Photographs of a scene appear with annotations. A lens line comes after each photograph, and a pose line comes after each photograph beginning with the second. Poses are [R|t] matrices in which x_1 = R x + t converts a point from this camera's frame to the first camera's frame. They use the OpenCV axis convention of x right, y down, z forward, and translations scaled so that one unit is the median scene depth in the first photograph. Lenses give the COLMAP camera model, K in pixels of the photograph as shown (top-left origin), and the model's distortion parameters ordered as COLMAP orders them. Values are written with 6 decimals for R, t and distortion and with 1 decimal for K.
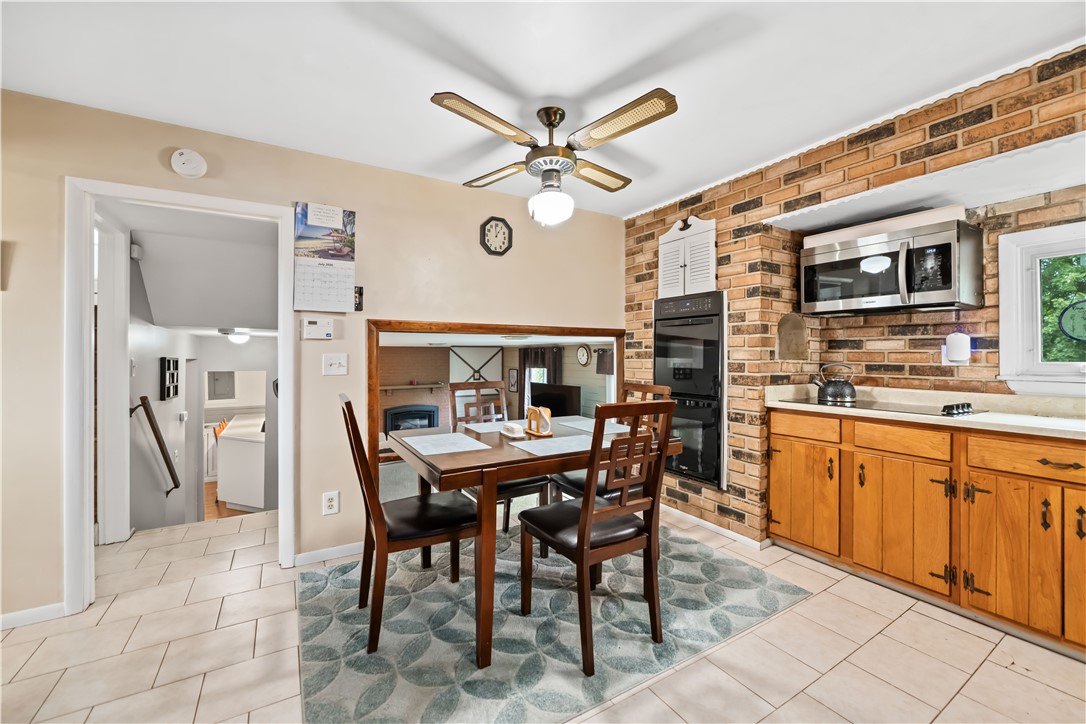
lens RADIAL K [[441.8, 0, 554.8], [0, 441.8, 352.4], [0, 0, 1]] dist [-0.003499, -0.000400]
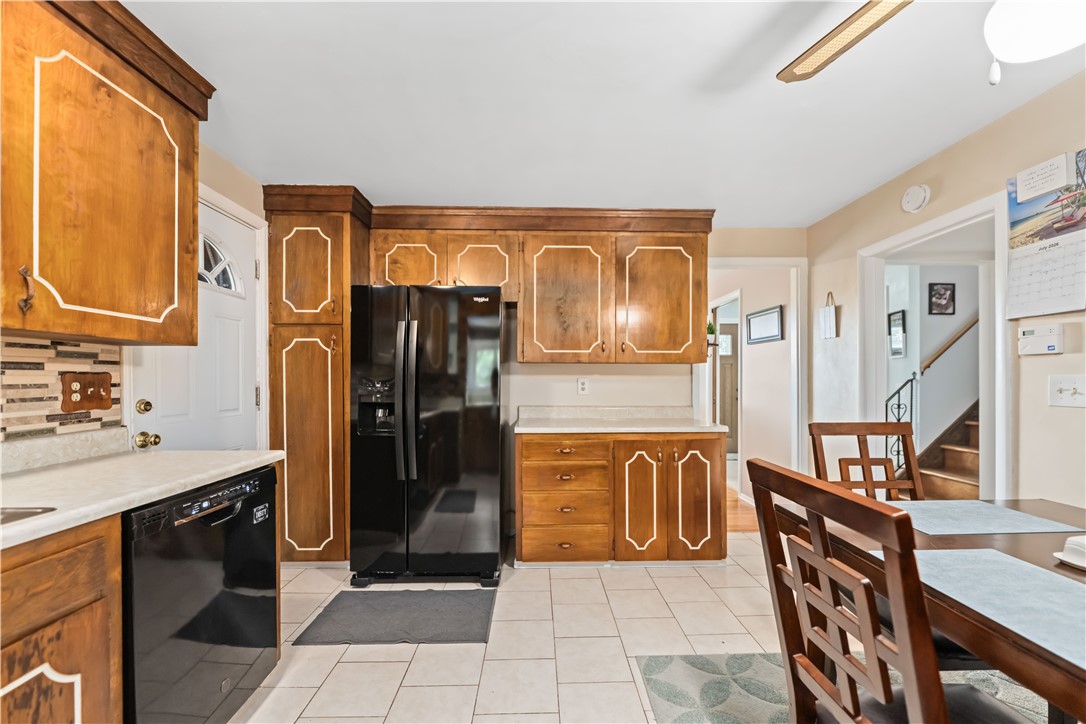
lens RADIAL K [[436.3, 0, 553.2], [0, 436.3, 374.7], [0, 0, 1]] dist [-0.003570, -0.000389]
pose [[-0.508634, -0.004859, -0.860969, 0.456207], [0.007166, 0.999926, -0.009877, 0.004827], [0.860953, -0.011193, -0.508561, 0.649863]]
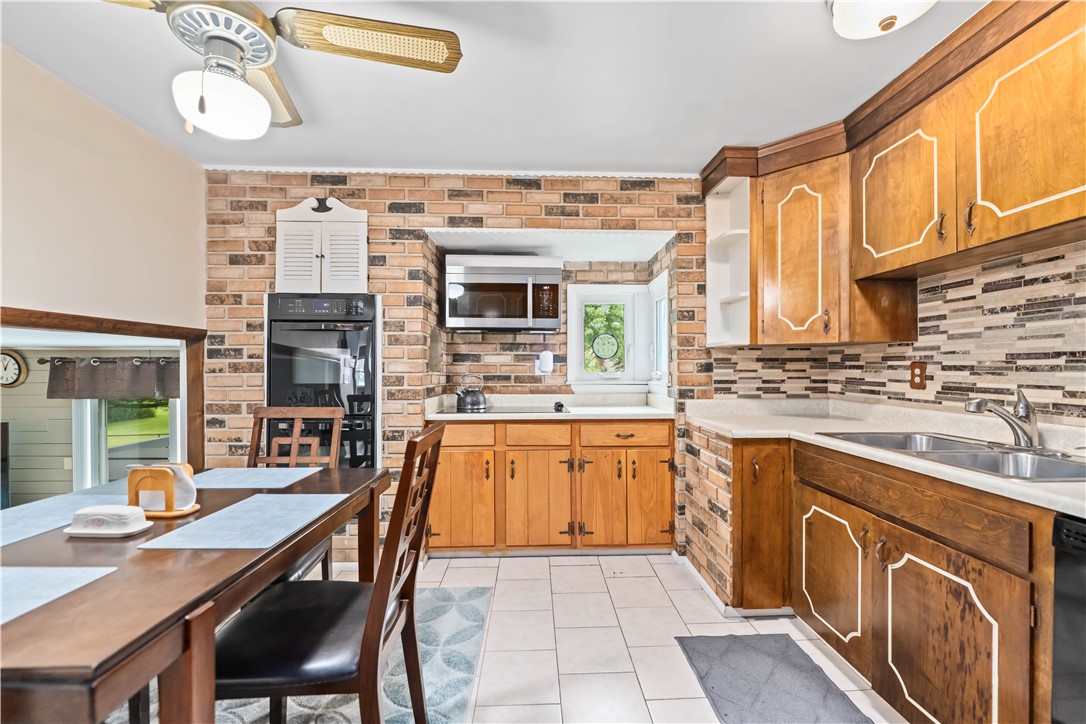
lens RADIAL K [[441.2, 0, 550.2], [0, 441.2, 367.9], [0, 0, 1]] dist [-0.003269, -0.000499]
pose [[0.495219, -0.001221, 0.868768, -0.237752], [-0.004014, 0.999985, 0.003693, 0.002839], [-0.868759, -0.005316, 0.495206, 0.287047]]
